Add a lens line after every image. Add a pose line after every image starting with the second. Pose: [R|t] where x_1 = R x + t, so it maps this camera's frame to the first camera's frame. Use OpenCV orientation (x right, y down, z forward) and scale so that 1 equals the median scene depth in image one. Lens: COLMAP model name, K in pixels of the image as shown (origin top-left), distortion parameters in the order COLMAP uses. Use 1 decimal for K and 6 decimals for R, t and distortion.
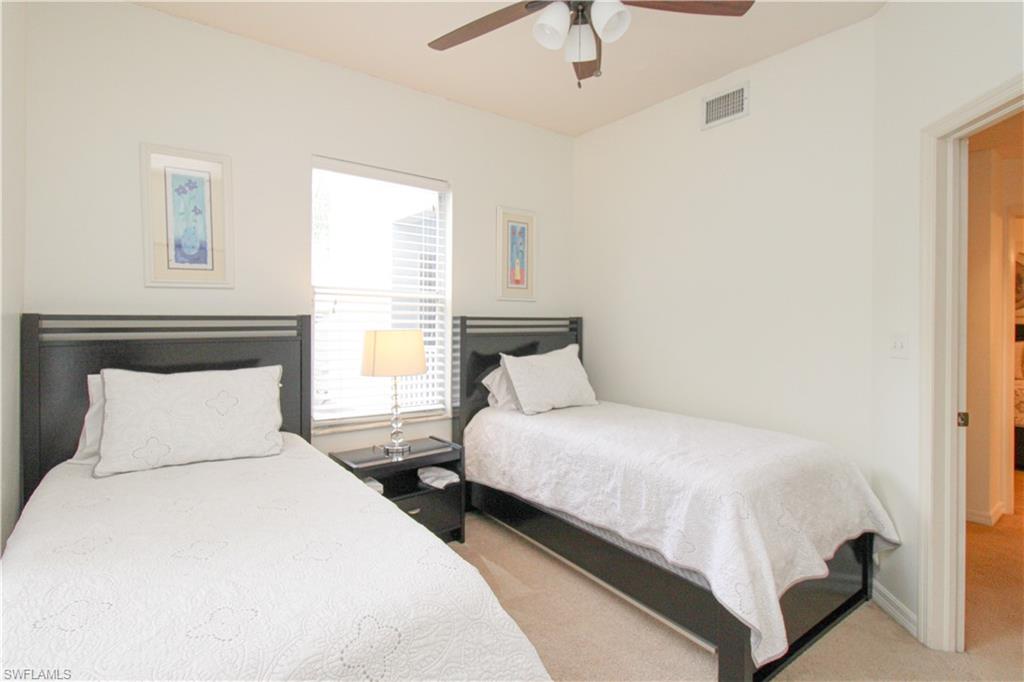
lens RADIAL K [[490.7, 0, 513.3], [0, 490.7, 329.2], [0, 0, 1]] dist [-0.010238, -0.001055]
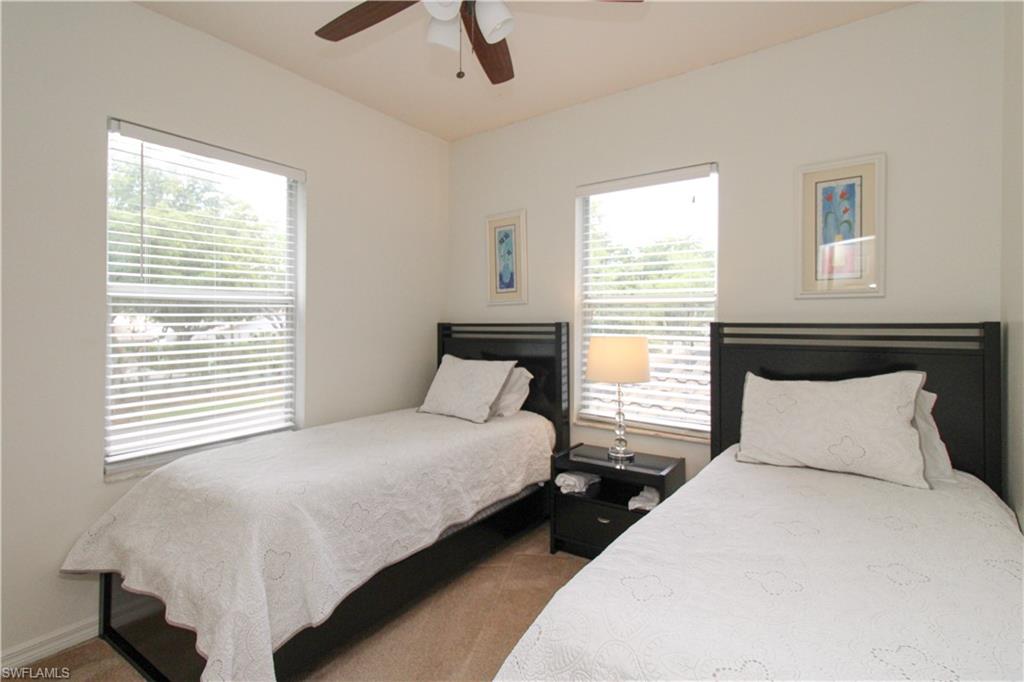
lens RADIAL K [[479.4, 0, 526.2], [0, 479.4, 327.9], [0, 0, 1]] dist [-0.001056, -0.001213]
pose [[0.310673, 0.007099, -0.950490, 0.627215], [-0.015978, 0.999870, 0.002246, -0.015952], [0.950383, 0.014489, 0.310746, 0.509515]]
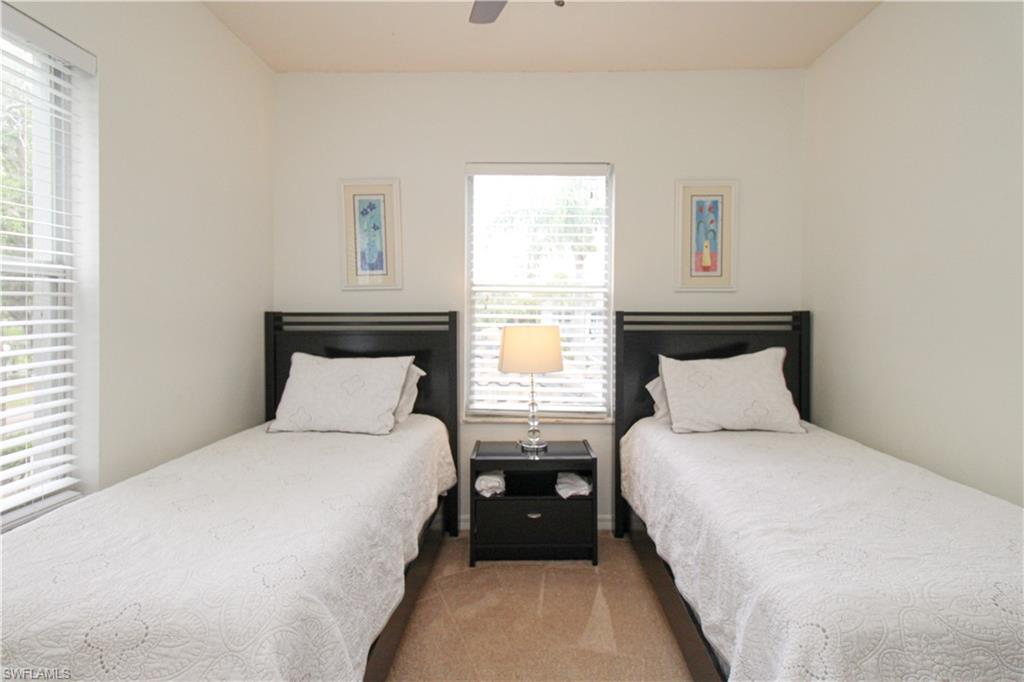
lens RADIAL K [[477.4, 0, 530.6], [0, 477.4, 327.0], [0, 0, 1]] dist [0.004727, 0.000490]
pose [[0.793358, 0.014051, -0.608594, 0.334536], [-0.008698, 0.999893, 0.011746, -0.007622], [0.608694, -0.004025, 0.793395, 0.238747]]
